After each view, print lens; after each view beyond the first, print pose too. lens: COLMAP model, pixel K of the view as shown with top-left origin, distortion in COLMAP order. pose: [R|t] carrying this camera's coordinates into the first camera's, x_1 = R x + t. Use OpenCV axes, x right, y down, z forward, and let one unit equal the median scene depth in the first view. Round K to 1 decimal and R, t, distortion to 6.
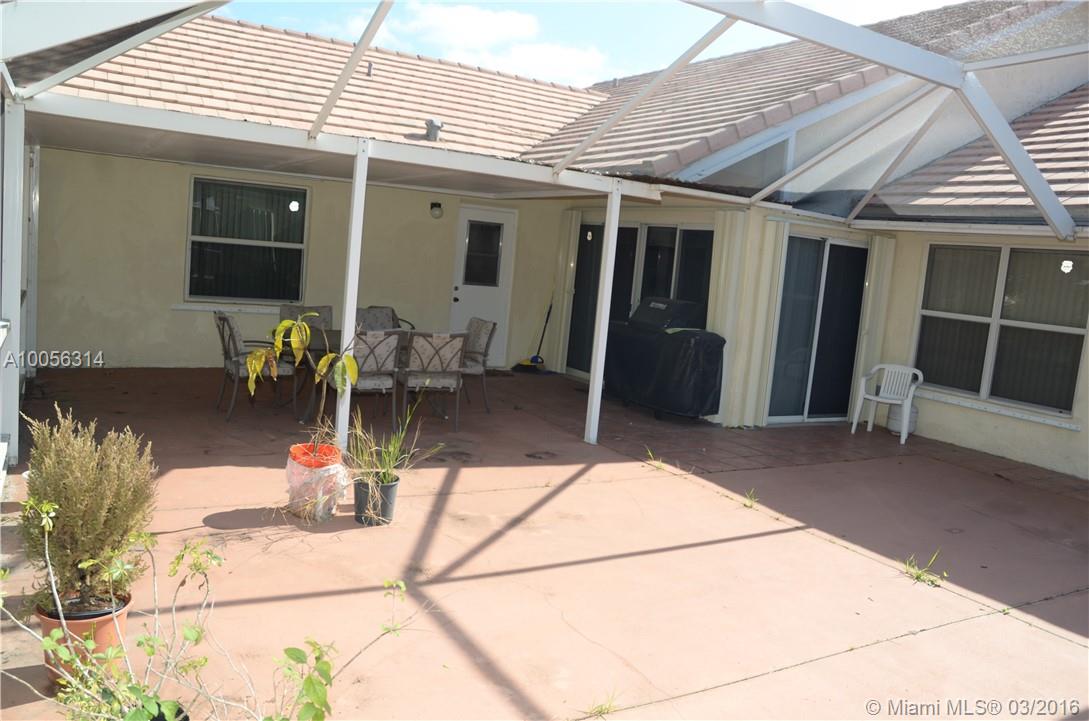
lens RADIAL K [[838.5, 0, 545.9], [0, 838.5, 358.6], [0, 0, 1]] dist [-0.041403, 0.010980]
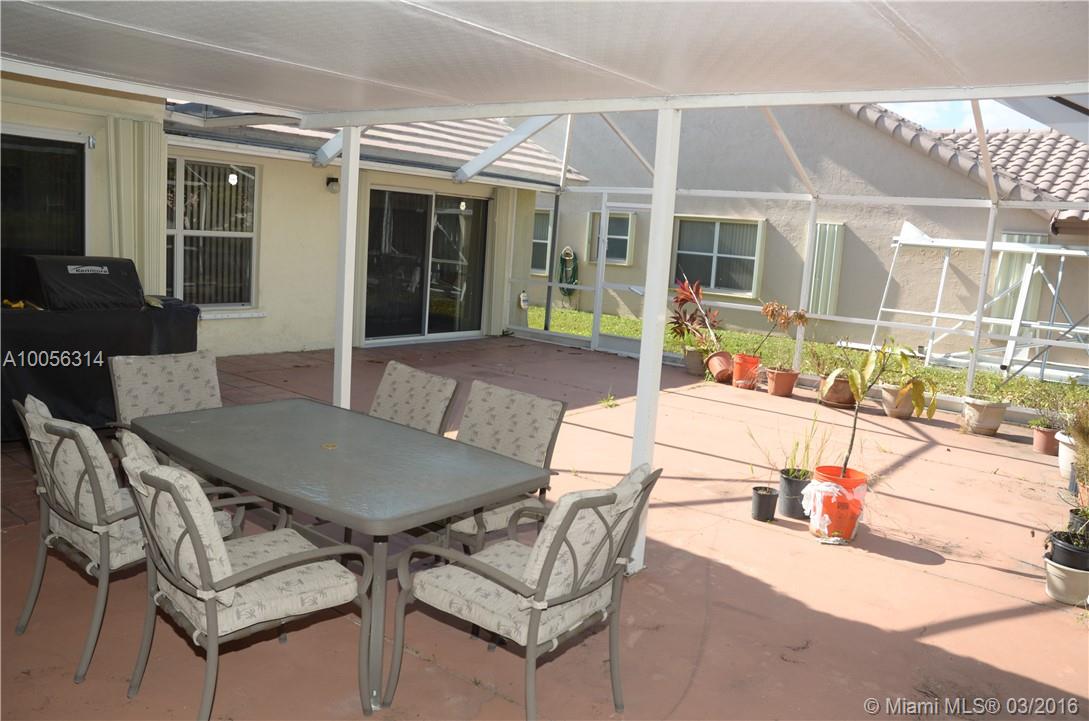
lens RADIAL K [[838.5, 0, 546.8], [0, 838.5, 358.6], [0, 0, 1]] dist [-0.041403, 0.010980]
pose [[-0.358925, -0.256835, 0.897334, -1.021514], [0.017893, 0.959325, 0.281735, -0.312620], [-0.933195, 0.117178, -0.339730, 1.672087]]
